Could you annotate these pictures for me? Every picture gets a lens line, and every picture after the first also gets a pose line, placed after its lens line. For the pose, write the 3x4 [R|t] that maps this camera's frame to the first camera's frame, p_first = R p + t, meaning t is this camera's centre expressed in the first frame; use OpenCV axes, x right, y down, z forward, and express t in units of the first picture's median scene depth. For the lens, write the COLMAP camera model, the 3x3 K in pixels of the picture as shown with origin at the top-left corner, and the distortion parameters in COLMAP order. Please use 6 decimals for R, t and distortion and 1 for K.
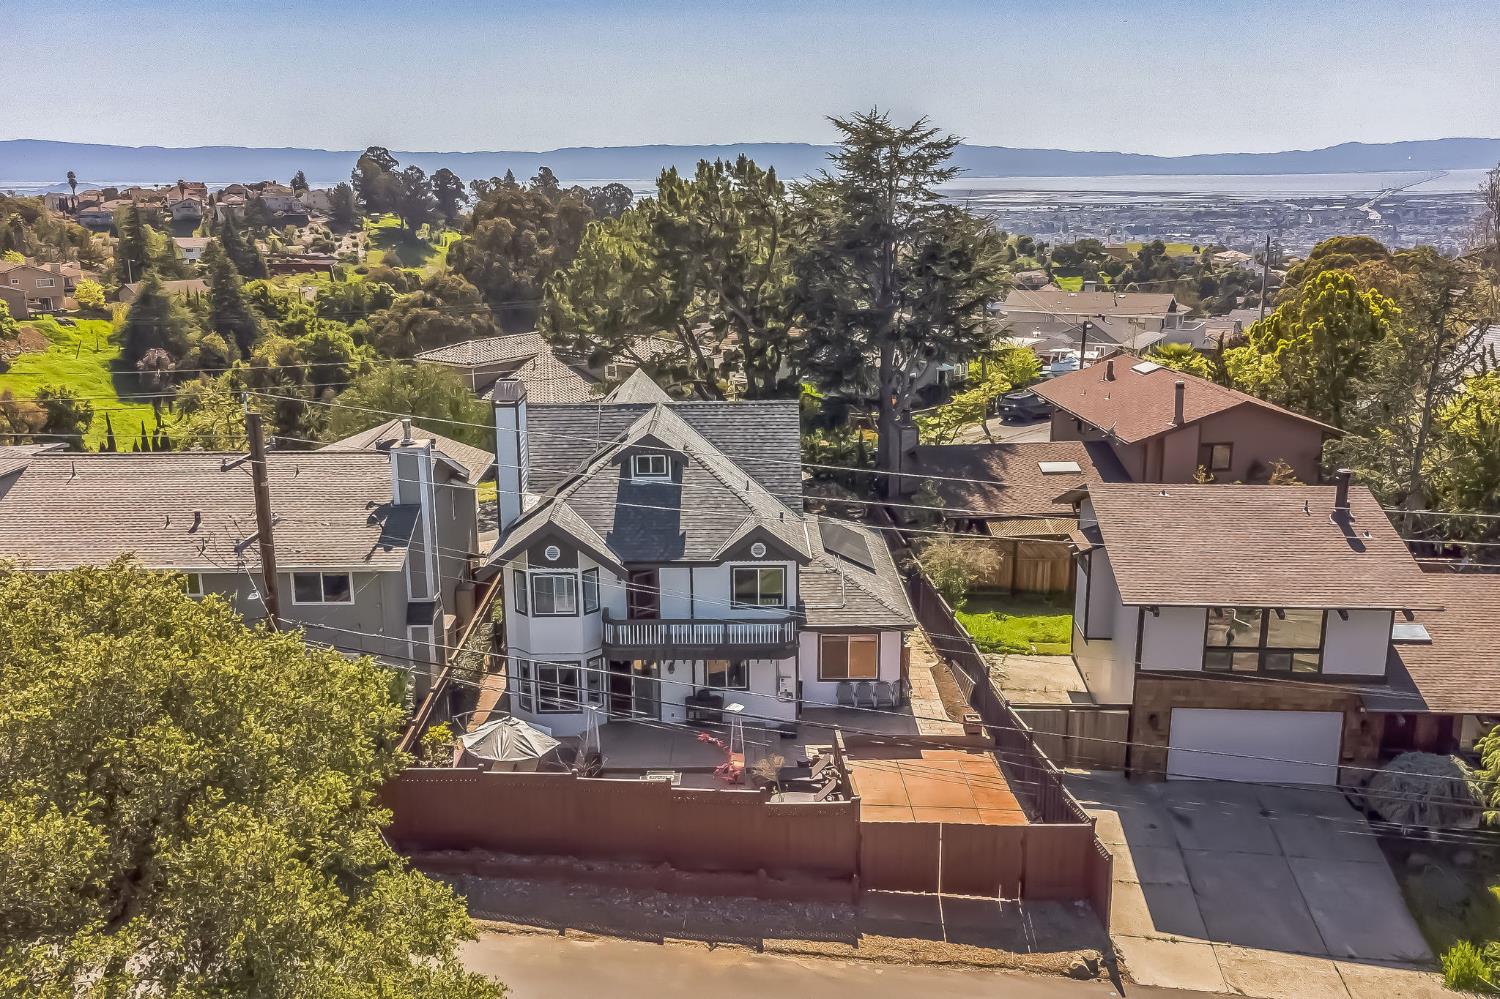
lens RADIAL K [[1355.6, 0, 744.5], [0, 1355.6, 507.7], [0, 0, 1]] dist [0.013638, 0.061454]
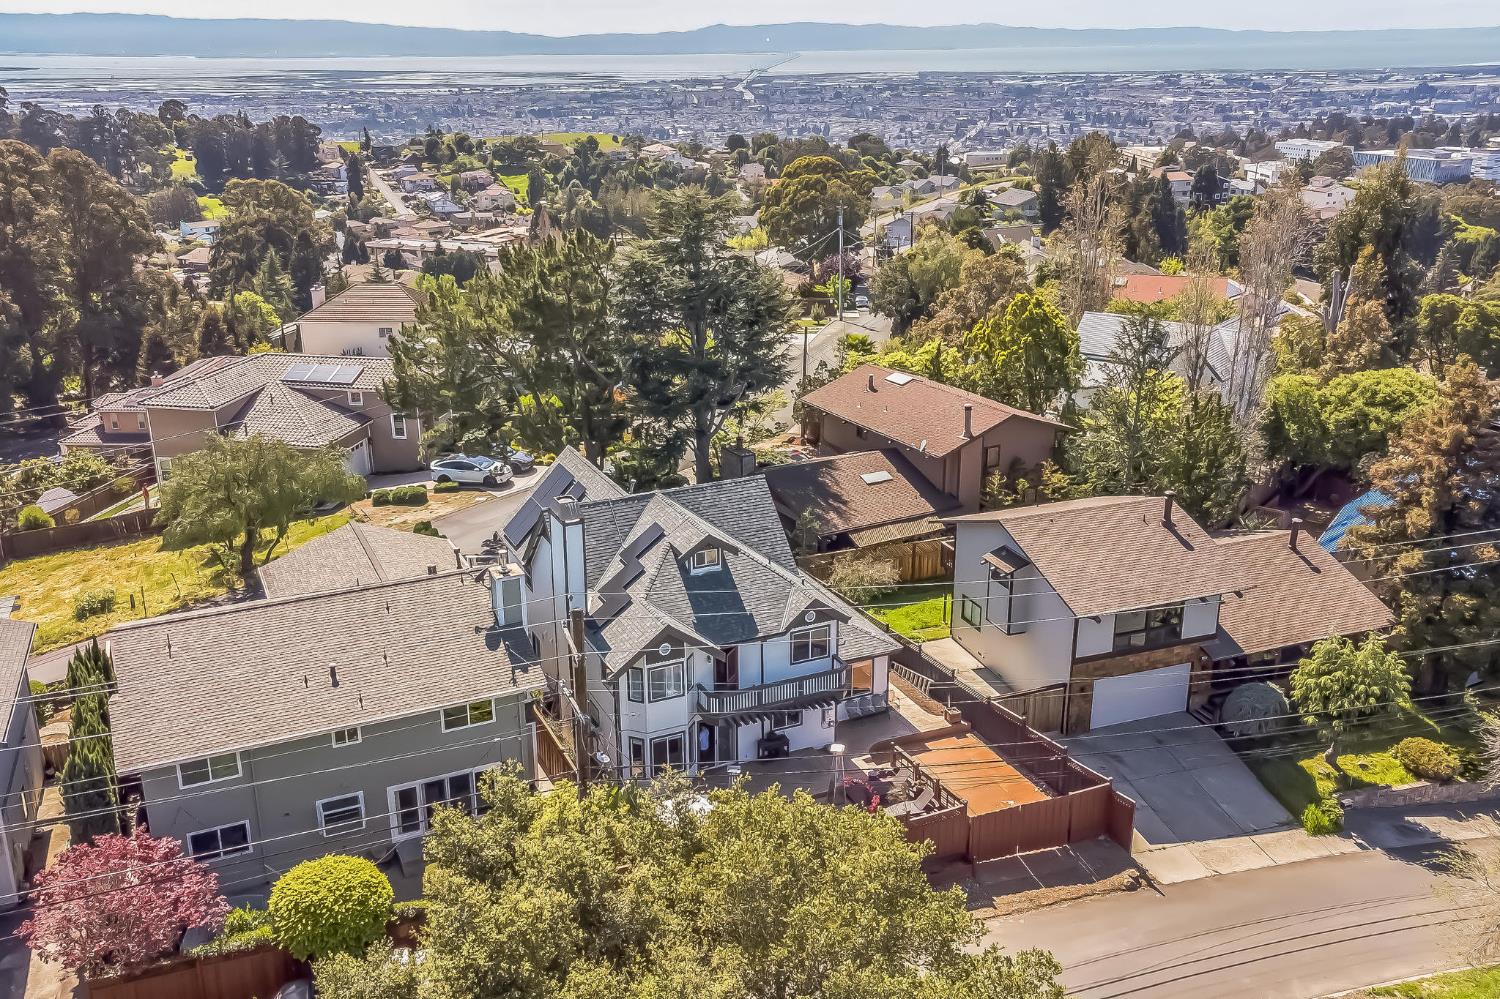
lens RADIAL K [[1355.6, 0, 760.3], [0, 1355.6, 491.1], [0, 0, 1]] dist [0.013638, 0.061454]
pose [[0.907382, -0.129471, 0.399869, -0.503518], [0.101070, 0.990671, 0.091414, -0.197395], [-0.407974, -0.042532, 0.912002, -0.117287]]
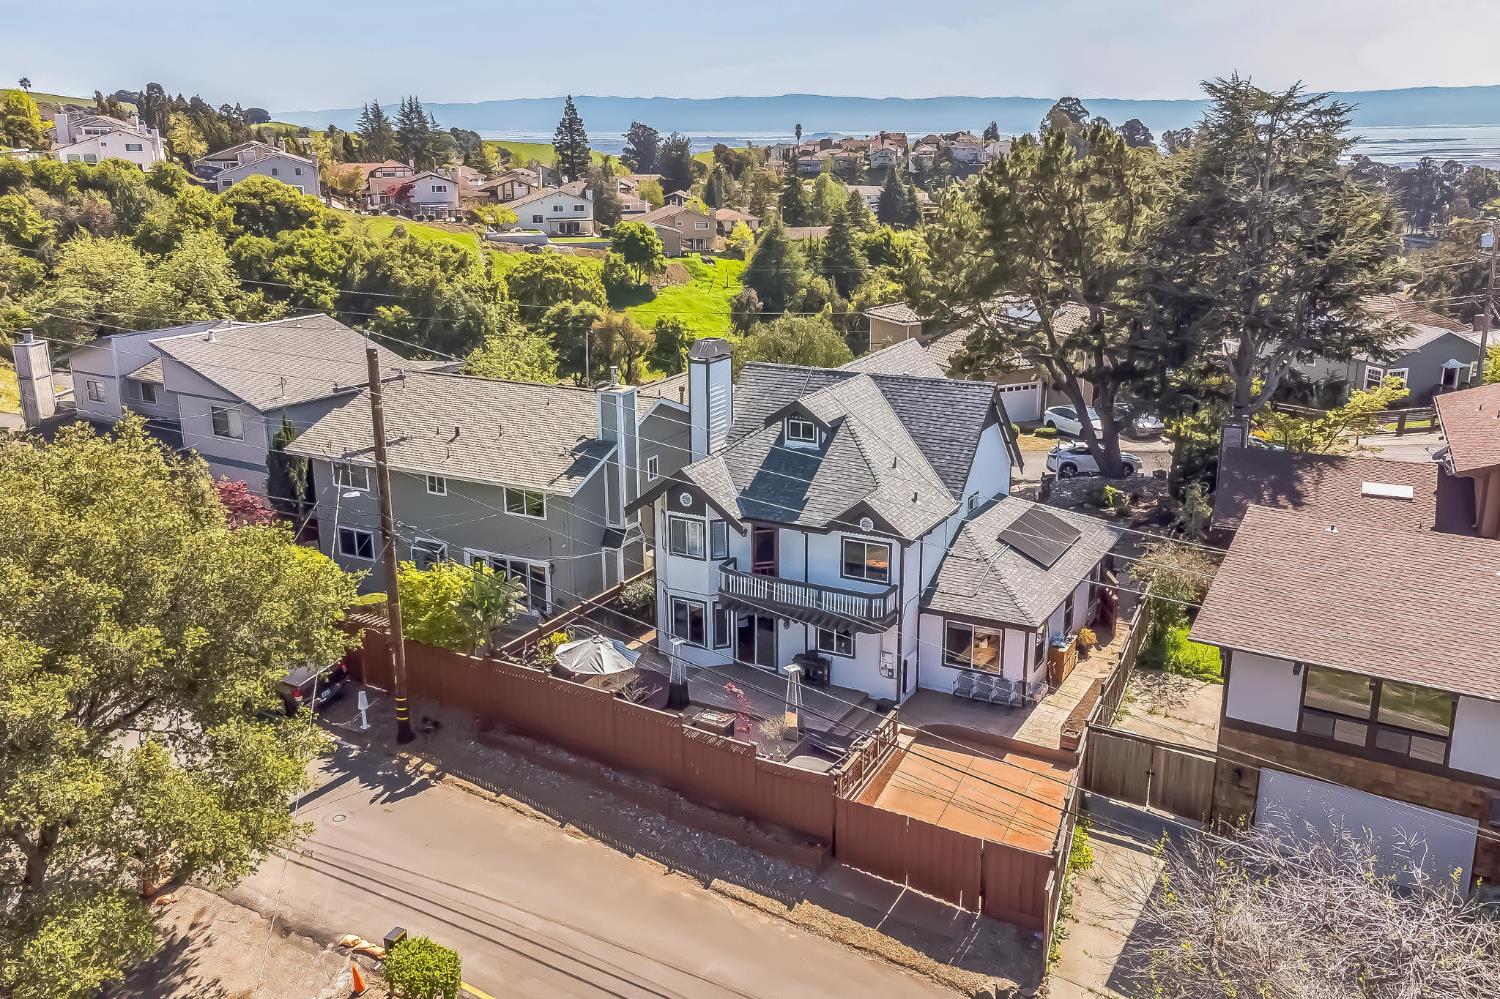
lens RADIAL K [[1355.6, 0, 728.3], [0, 1355.6, 513.4], [0, 0, 1]] dist [0.013638, 0.061454]
pose [[0.871022, 0.140123, -0.470835, 0.387671], [-0.121749, 0.990129, 0.069437, -0.034224], [0.475917, -0.003157, 0.879484, 0.051138]]
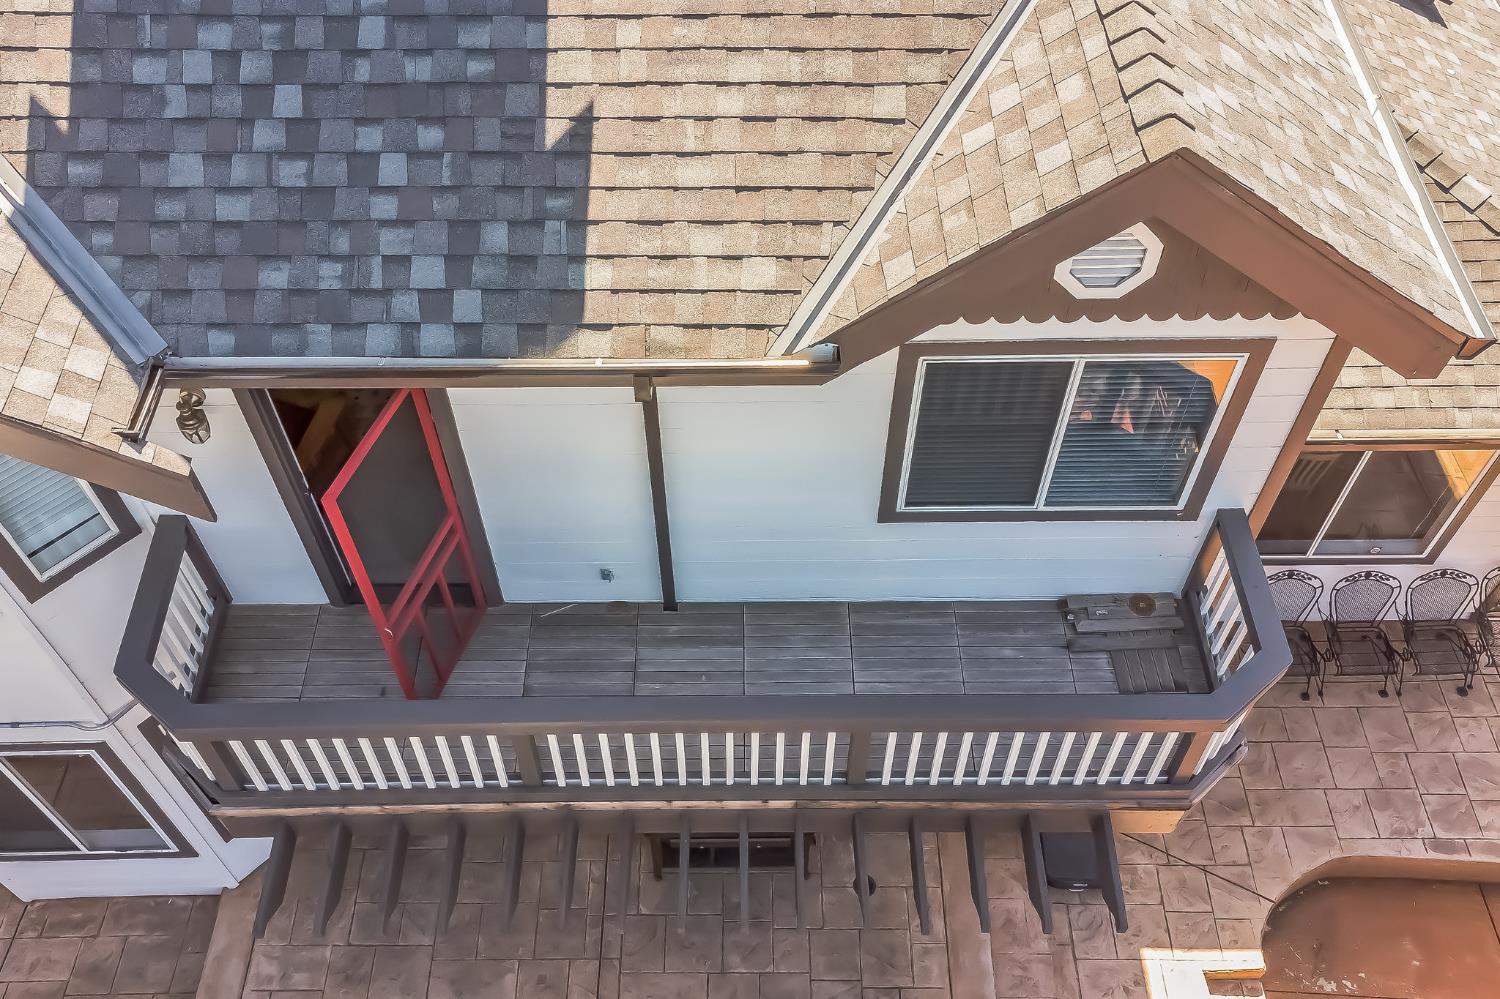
lens RADIAL K [[1355.6, 0, 755.5], [0, 1355.6, 495.6], [0, 0, 1]] dist [0.013638, 0.061454]
pose [[0.999954, 0.002231, 0.009279, -0.027490], [-0.007521, 0.782732, 0.622314, -0.037692], [-0.005875, -0.622355, 0.782713, 0.847020]]
